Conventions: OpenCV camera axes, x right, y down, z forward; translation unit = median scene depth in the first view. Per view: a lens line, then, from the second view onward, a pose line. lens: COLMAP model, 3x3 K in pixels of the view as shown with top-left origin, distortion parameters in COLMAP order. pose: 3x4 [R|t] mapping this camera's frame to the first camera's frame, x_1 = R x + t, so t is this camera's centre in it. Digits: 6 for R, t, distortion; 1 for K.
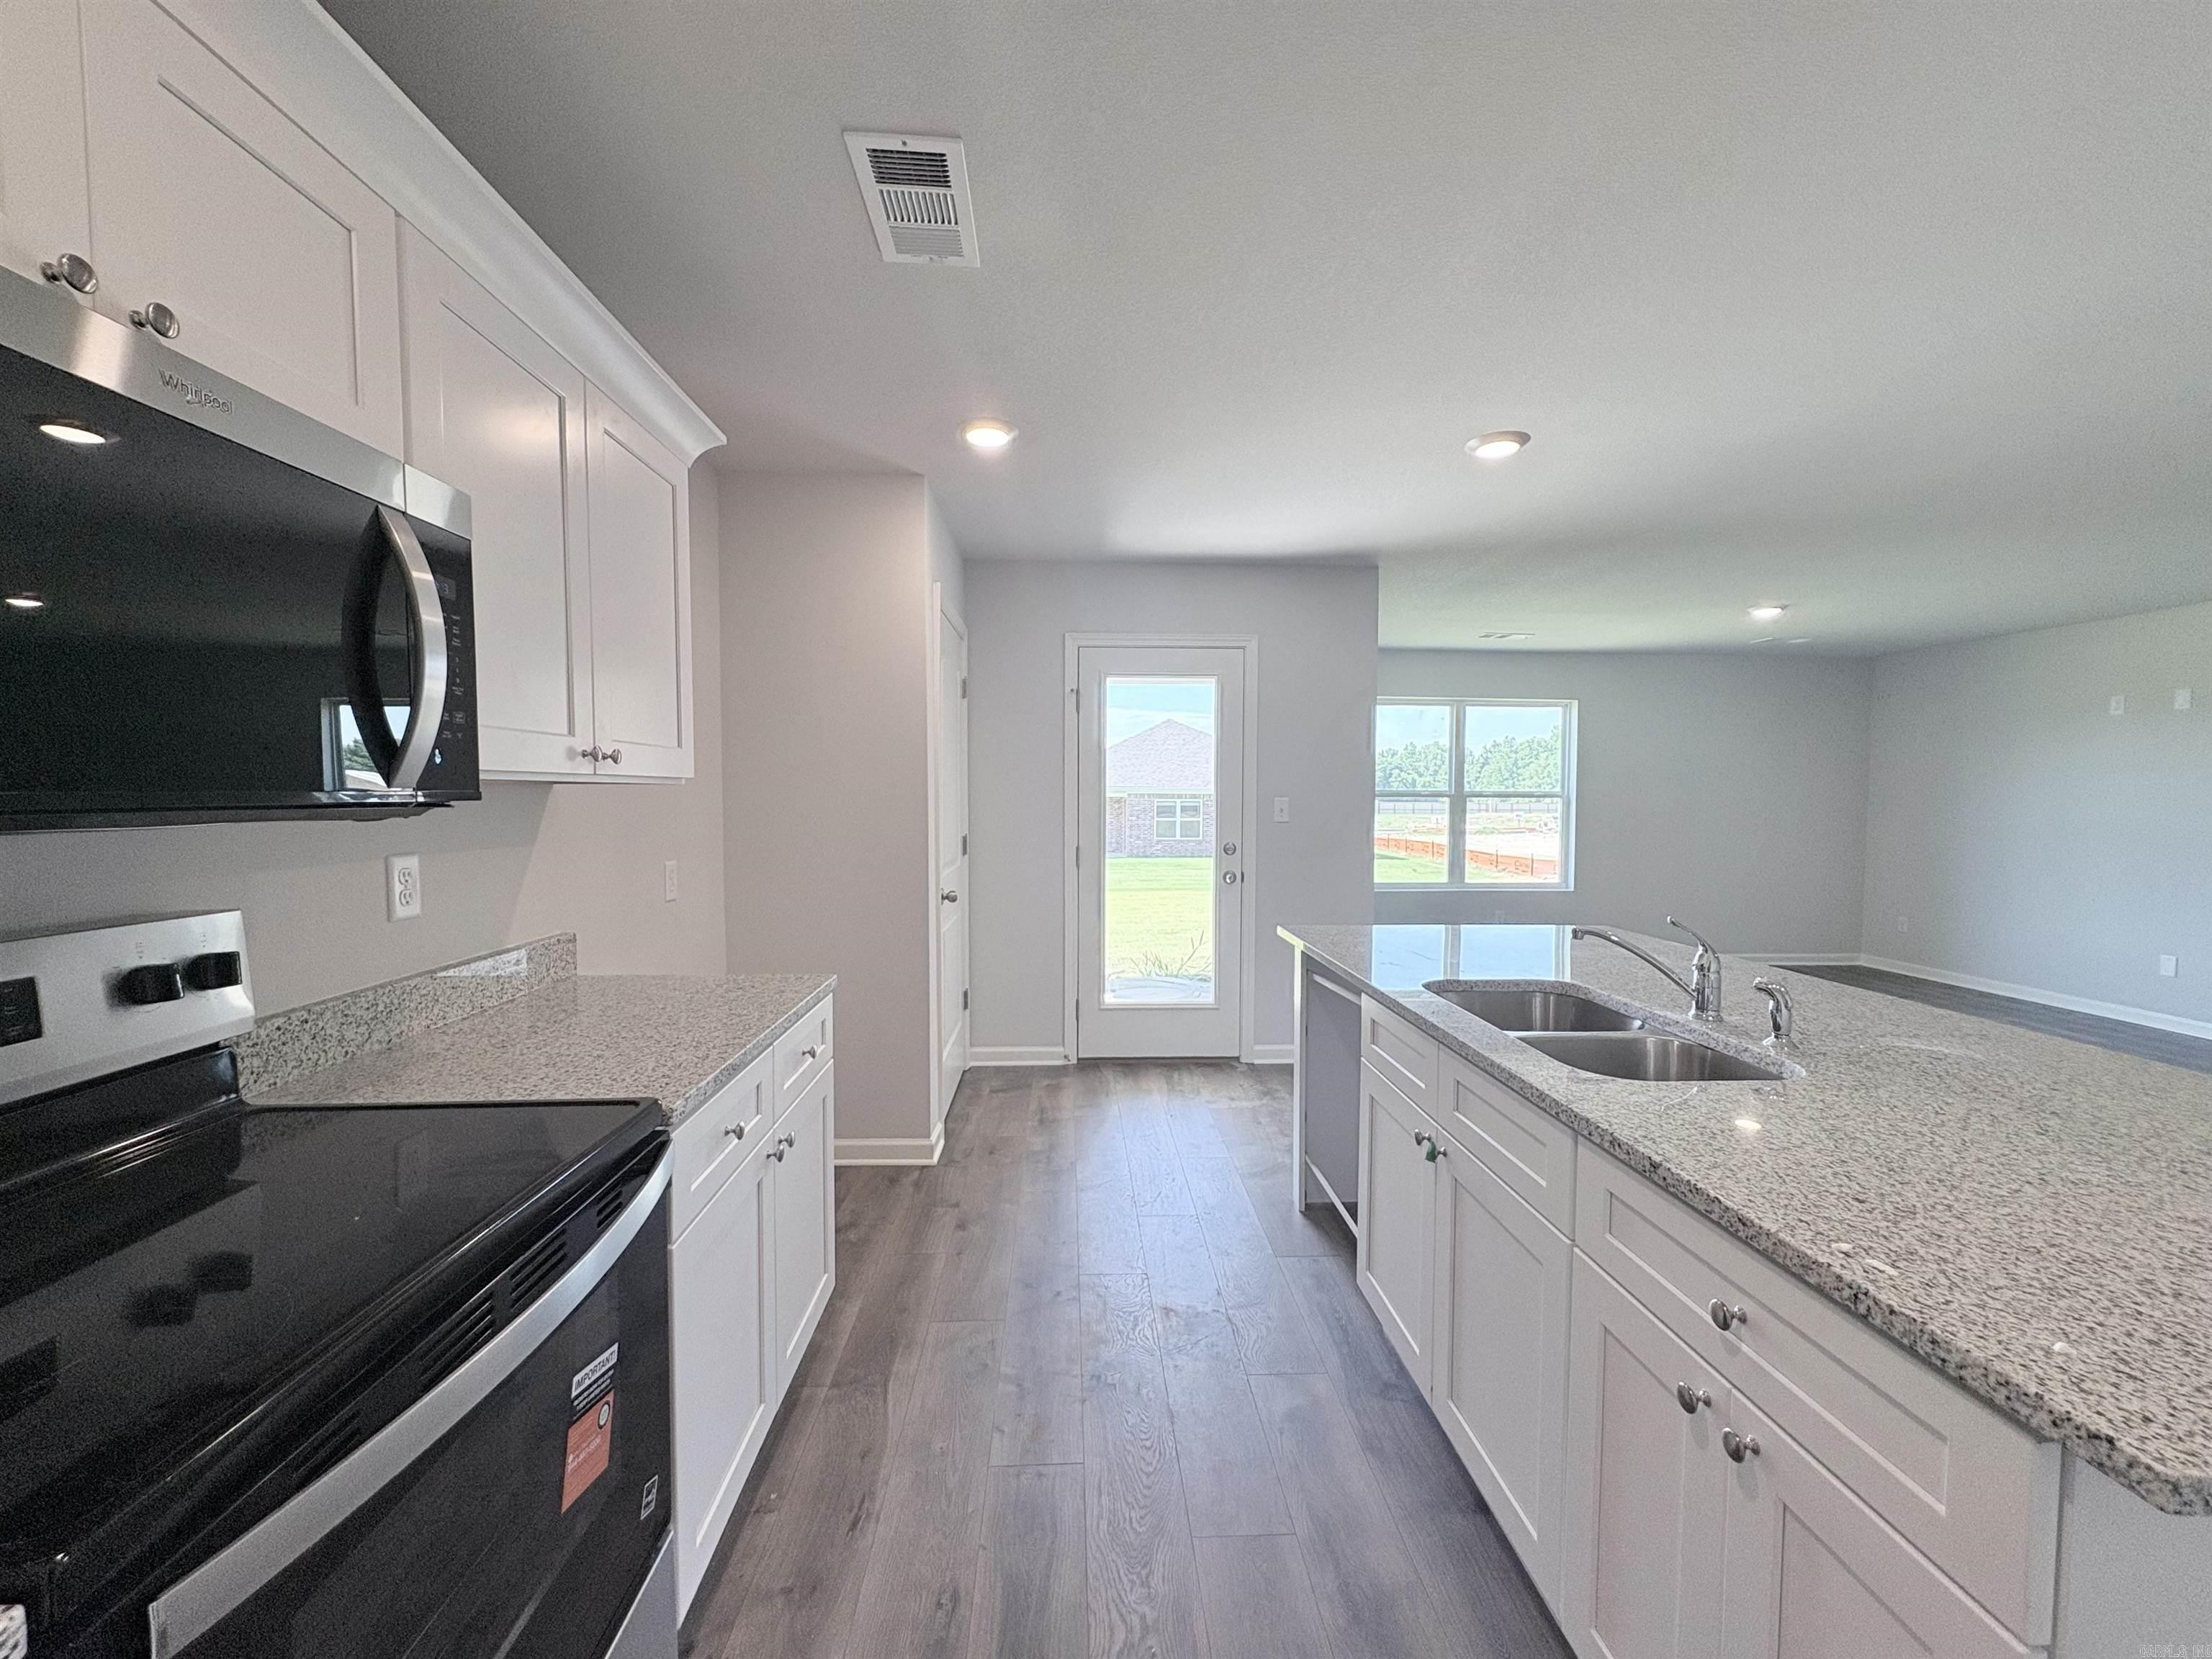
lens RADIAL K [[885.3, 0, 1098.9], [0, 885.3, 833.8], [0, 0, 1]] dist [0.025684, 0.000183]
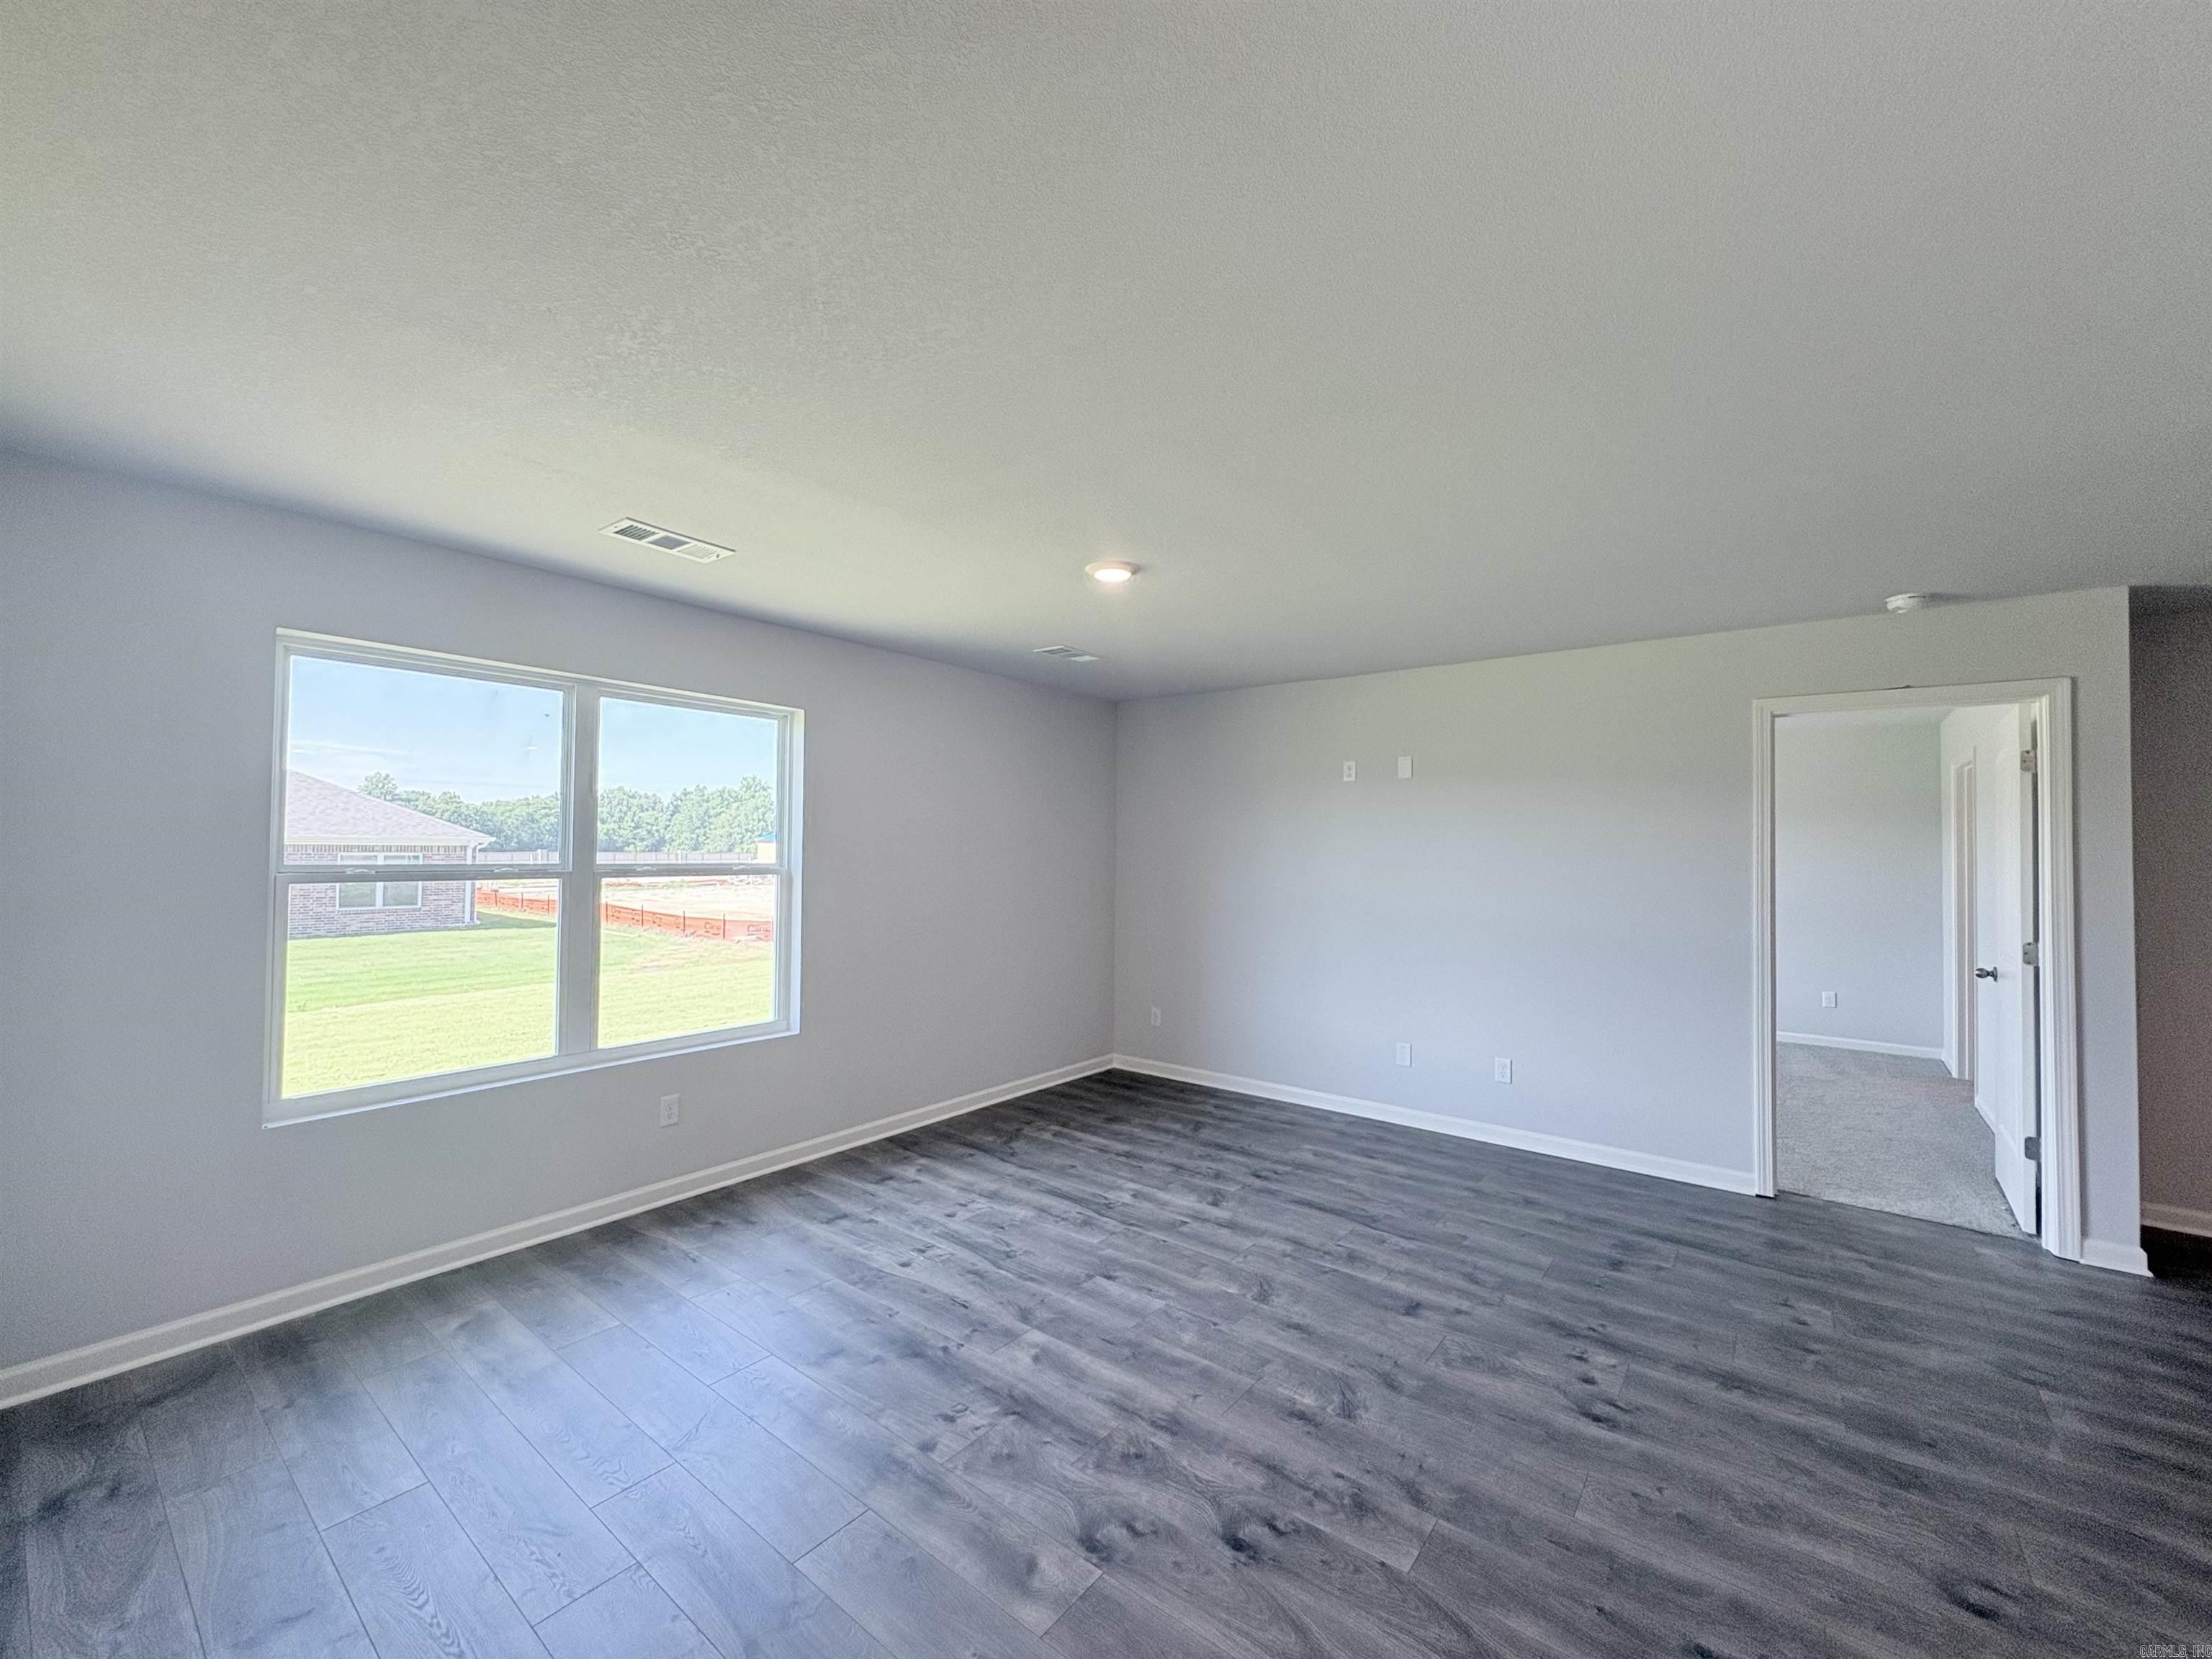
lens RADIAL K [[887.7, 0, 1131.7], [0, 887.7, 830.7], [0, 0, 1]] dist [0.026972, 0.000030]
pose [[0.636271, 0.015479, 0.771311, 0.341391], [0.029784, 0.998560, -0.044609, -0.055704], [-0.770891, 0.051356, 0.634894, 0.710112]]
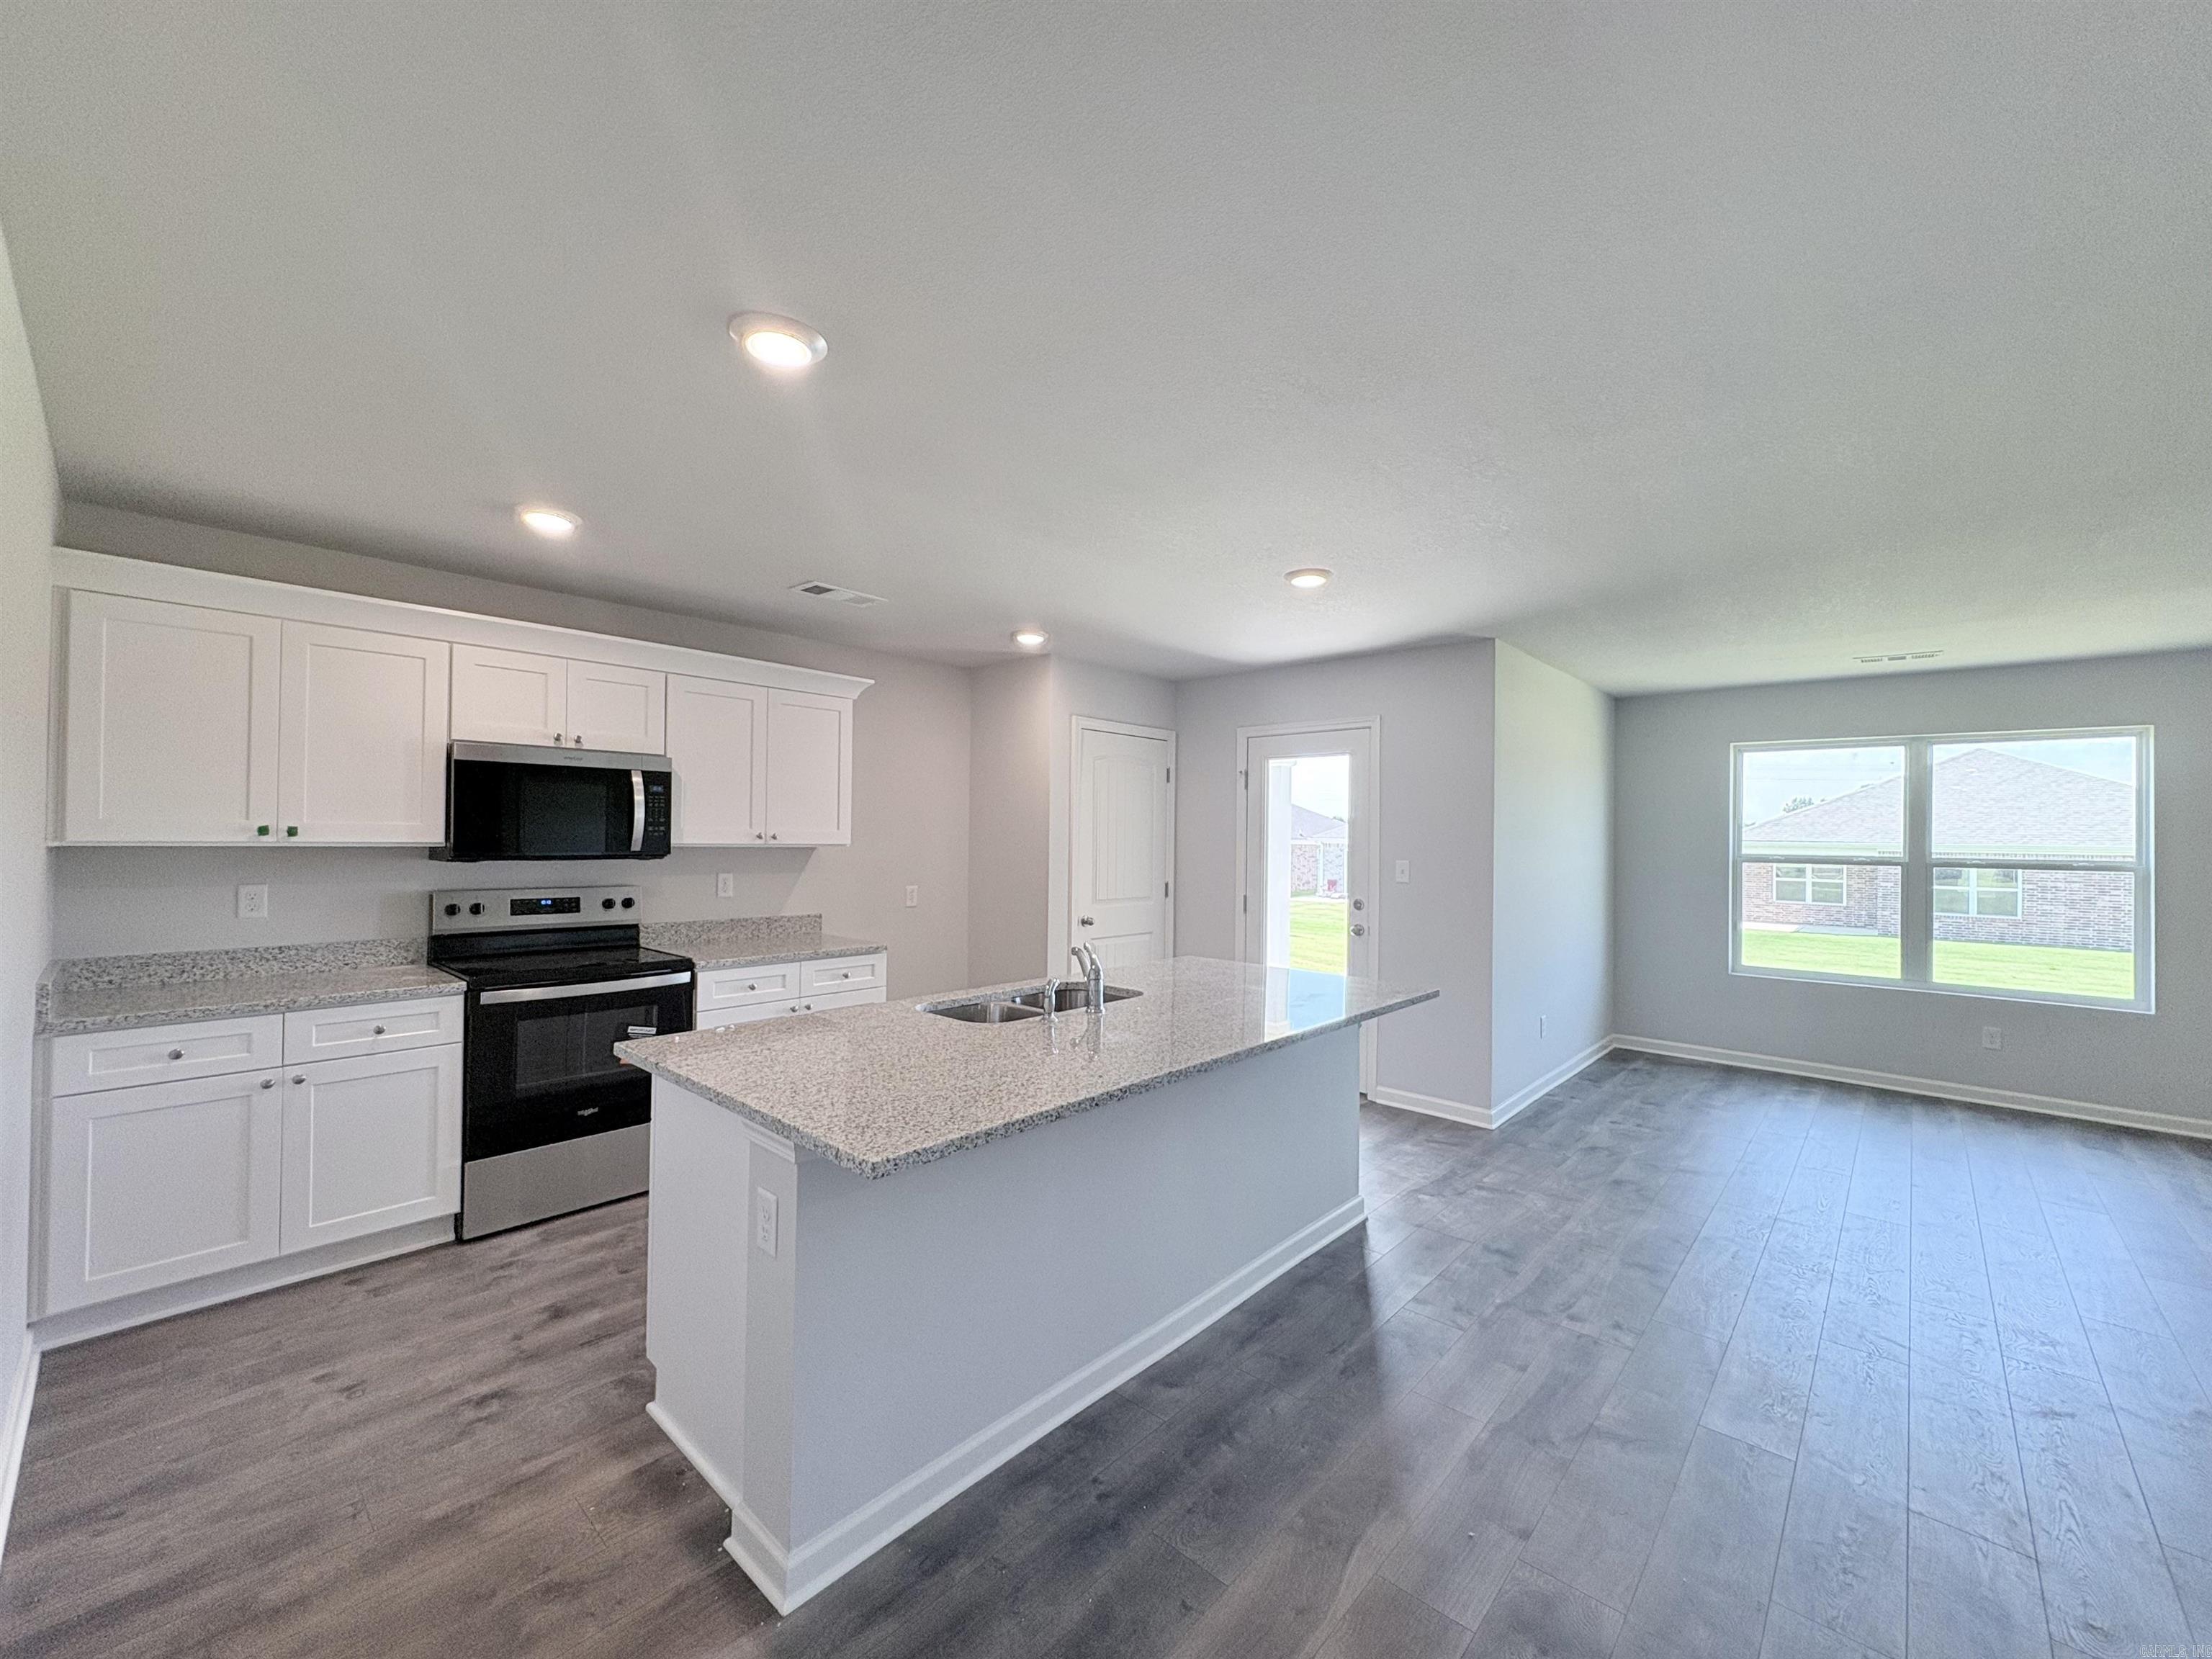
lens RADIAL K [[885.3, 0, 1098.9], [0, 885.3, 833.8], [0, 0, 1]] dist [0.025684, 0.000183]
pose [[0.715557, 0.000371, -0.698554, 0.700774], [-0.042555, 0.998166, -0.043061, -0.009891], [0.697257, 0.060539, 0.714261, -0.043232]]
